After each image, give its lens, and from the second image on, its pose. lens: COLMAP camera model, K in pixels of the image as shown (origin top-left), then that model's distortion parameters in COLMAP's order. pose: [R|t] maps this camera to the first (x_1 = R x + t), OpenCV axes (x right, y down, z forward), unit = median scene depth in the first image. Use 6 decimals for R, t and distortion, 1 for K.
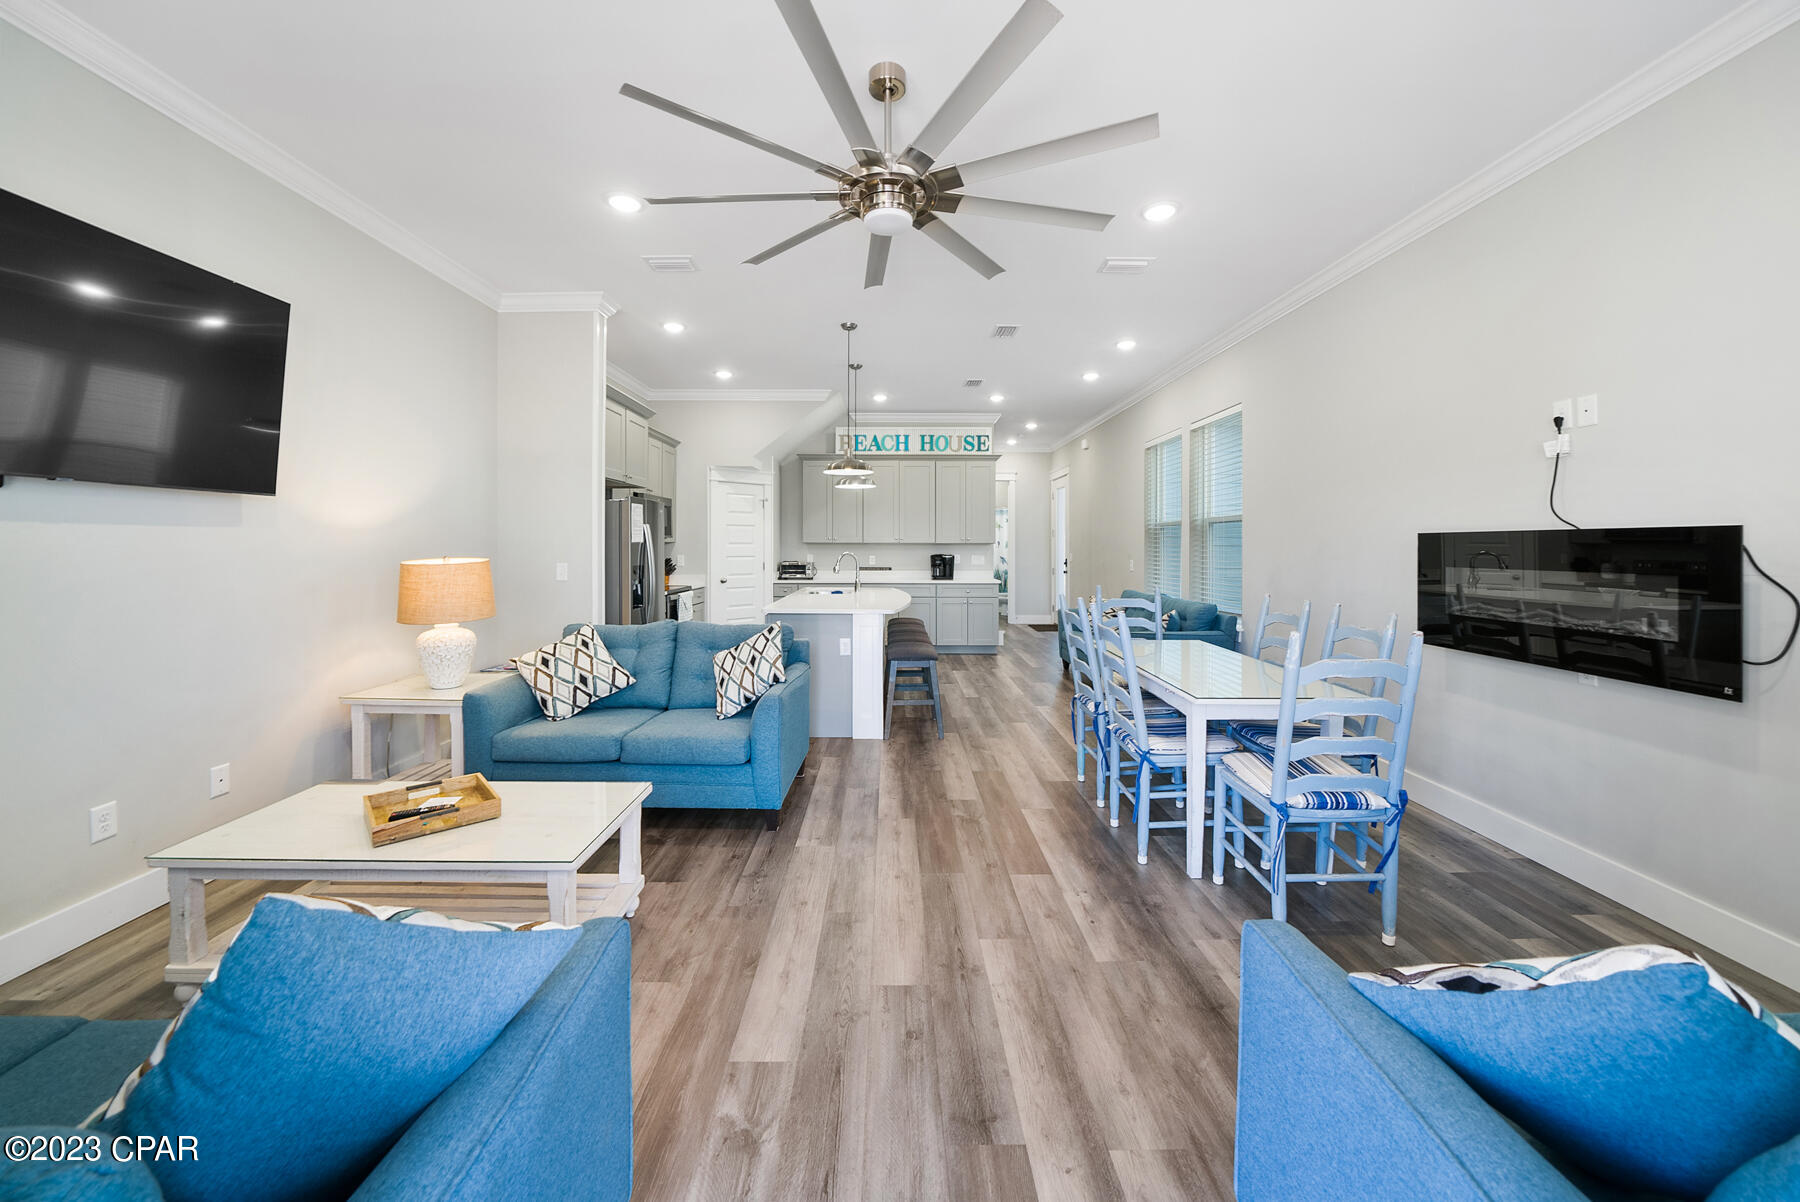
lens RADIAL K [[652.5, 0, 892.6], [0, 652.5, 536.5], [0, 0, 1]] dist [-0.018871, 0.000698]
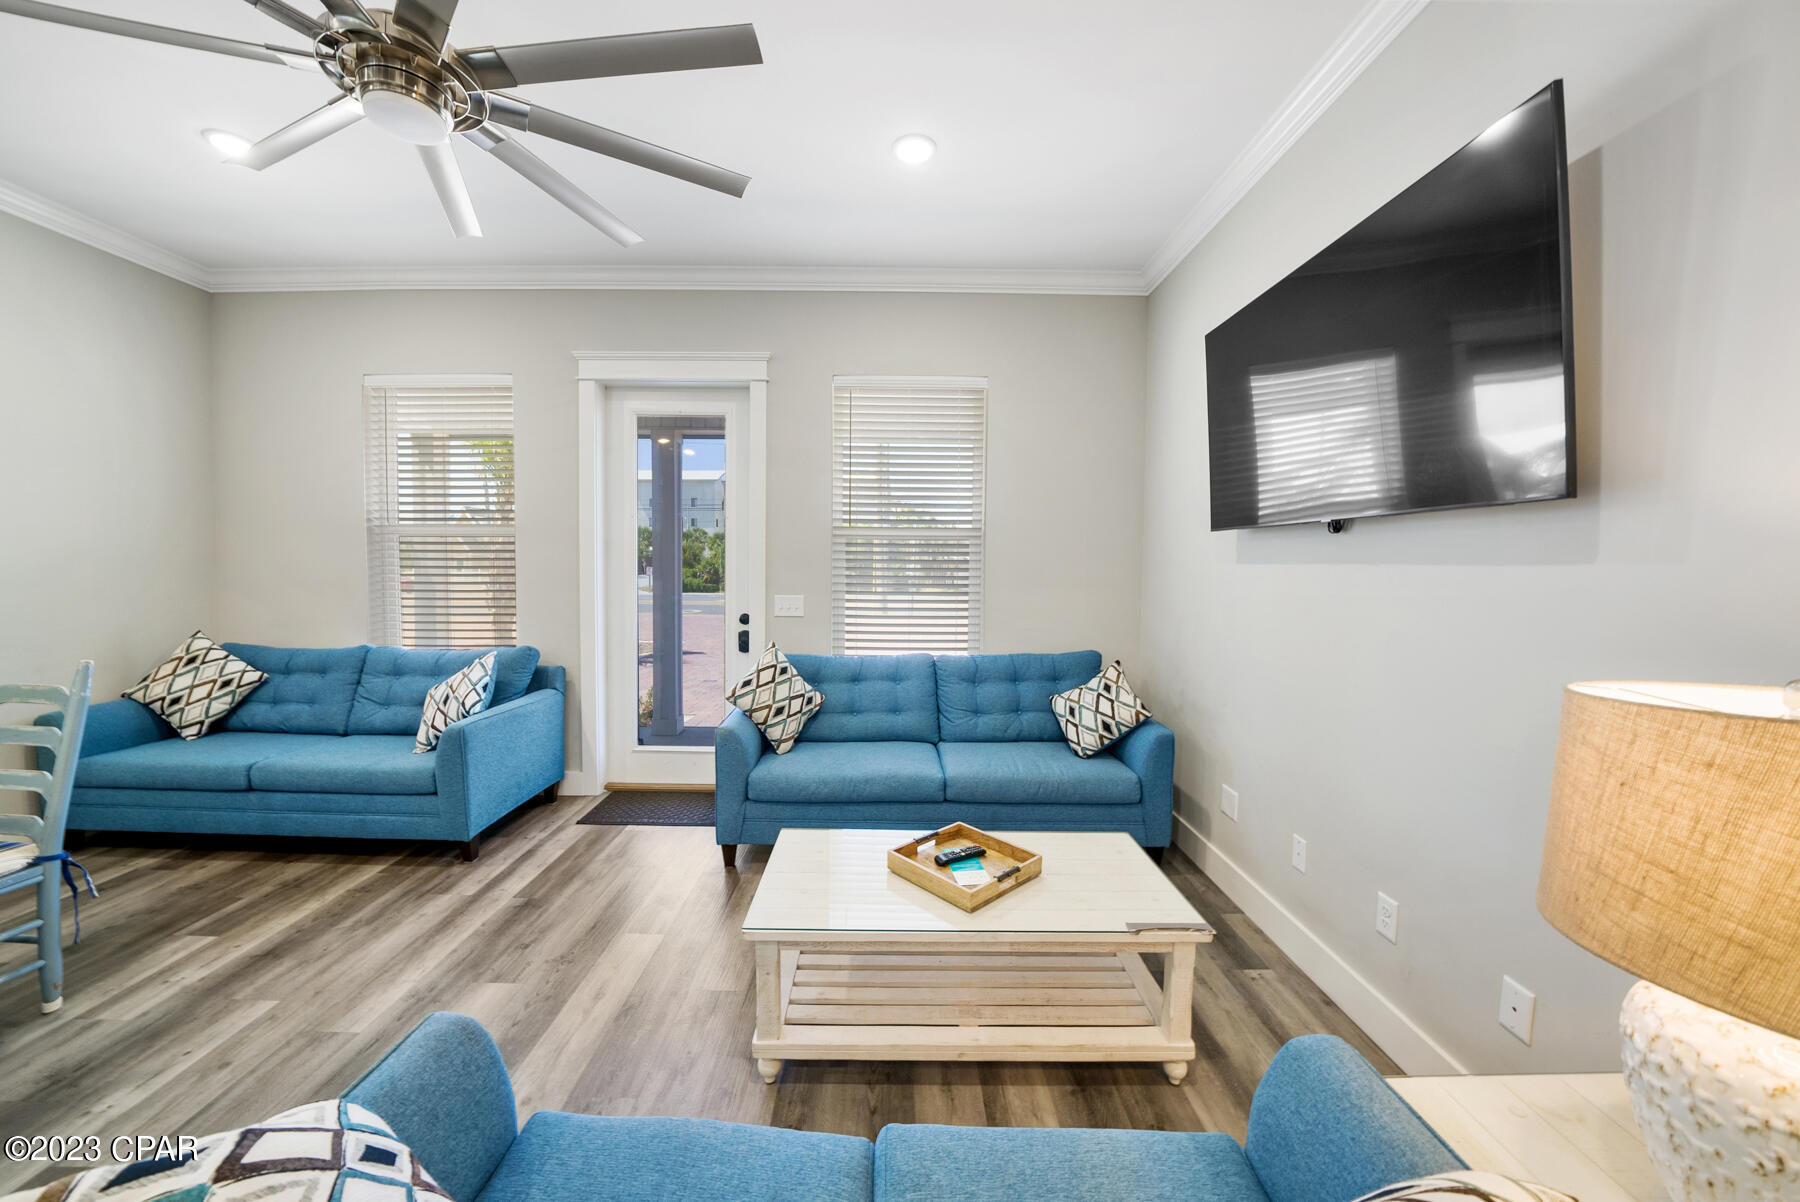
lens RADIAL K [[652.5, 0, 897.6], [0, 652.5, 581.7], [0, 0, 1]] dist [-0.018871, 0.000698]
pose [[-0.999940, -0.010923, -0.000891, -0.171403], [-0.010933, 0.999860, 0.012698, -0.000257], [0.000753, 0.012706, -0.999919, 0.546145]]
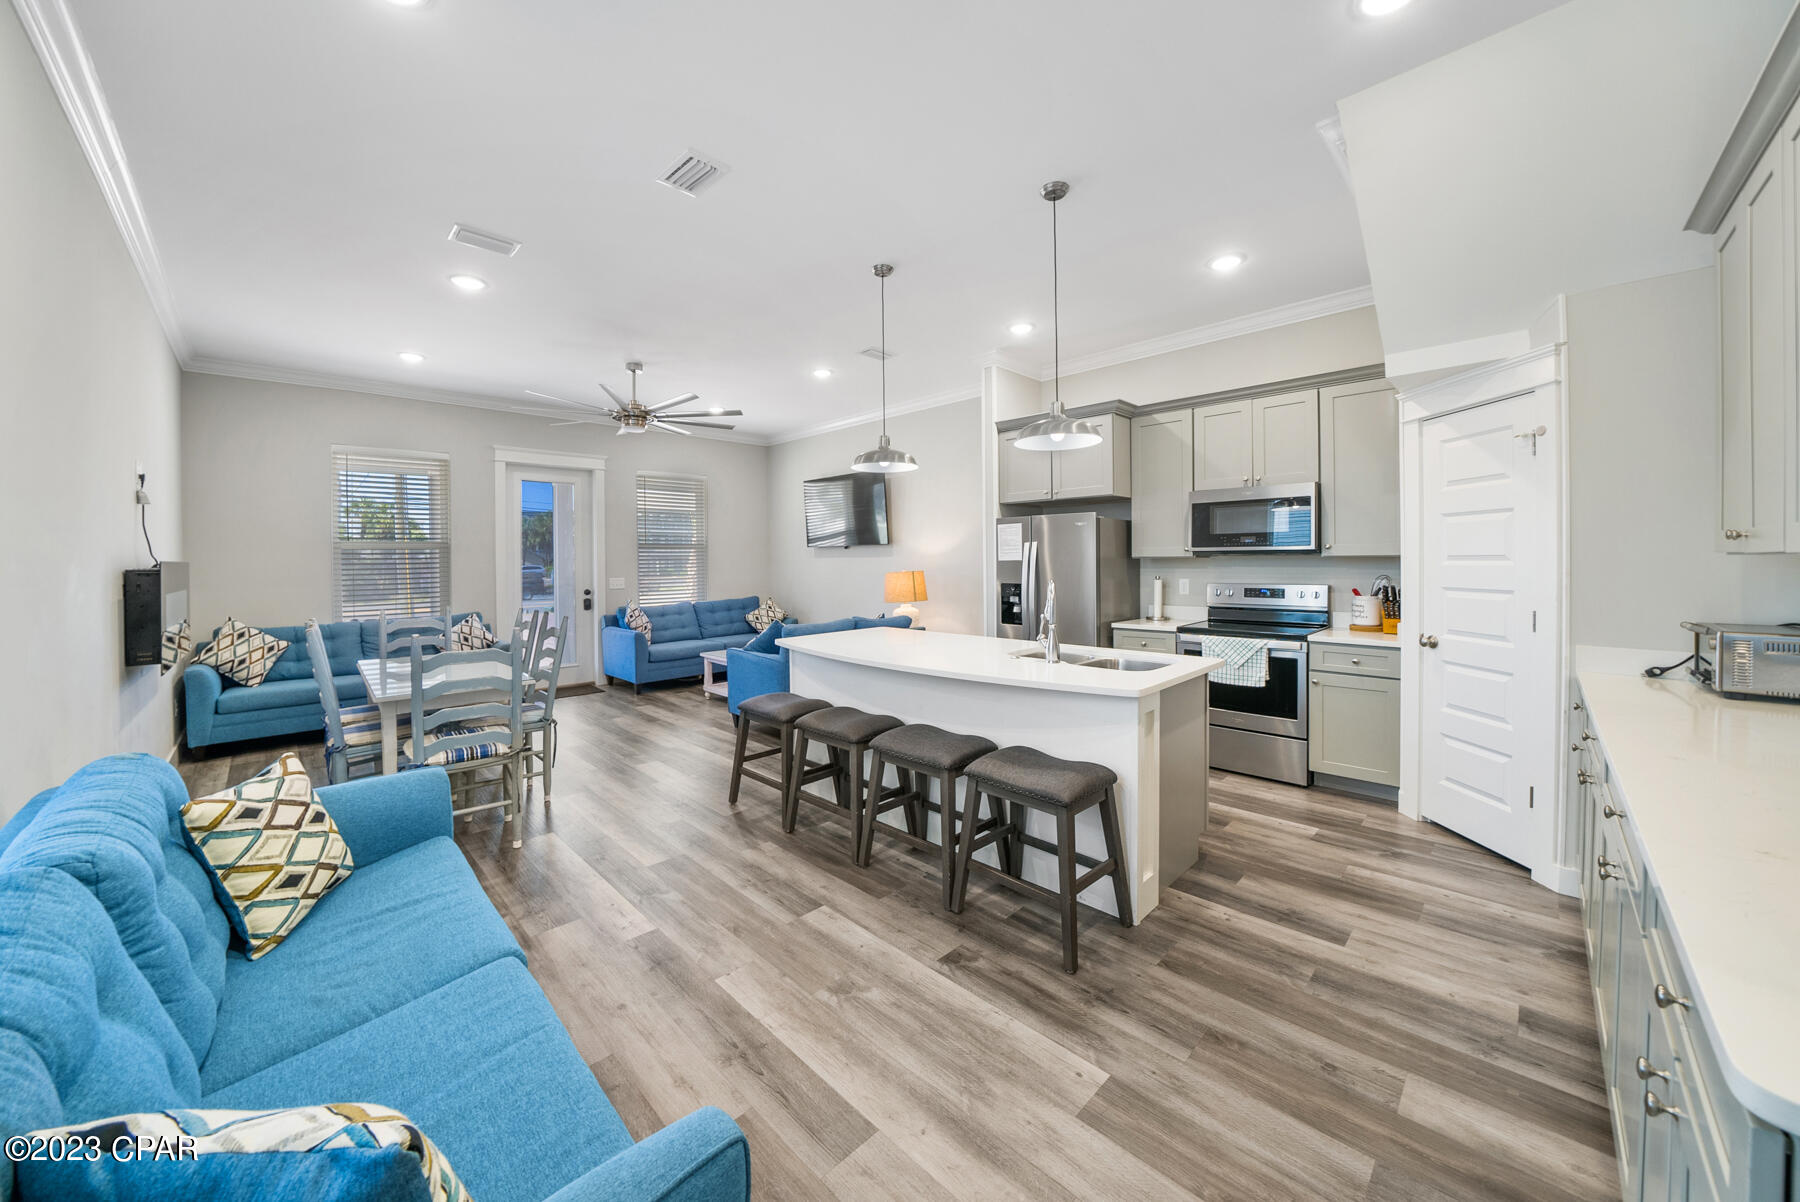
lens RADIAL K [[652.5, 0, 898.1], [0, 652.5, 561.6], [0, 0, 1]] dist [-0.018871, 0.000698]
pose [[-0.715714, 0.010239, -0.698318, 0.302024], [0.020939, 0.999758, -0.006802, 0.008488], [0.698079, -0.019490, -0.715755, 1.056715]]
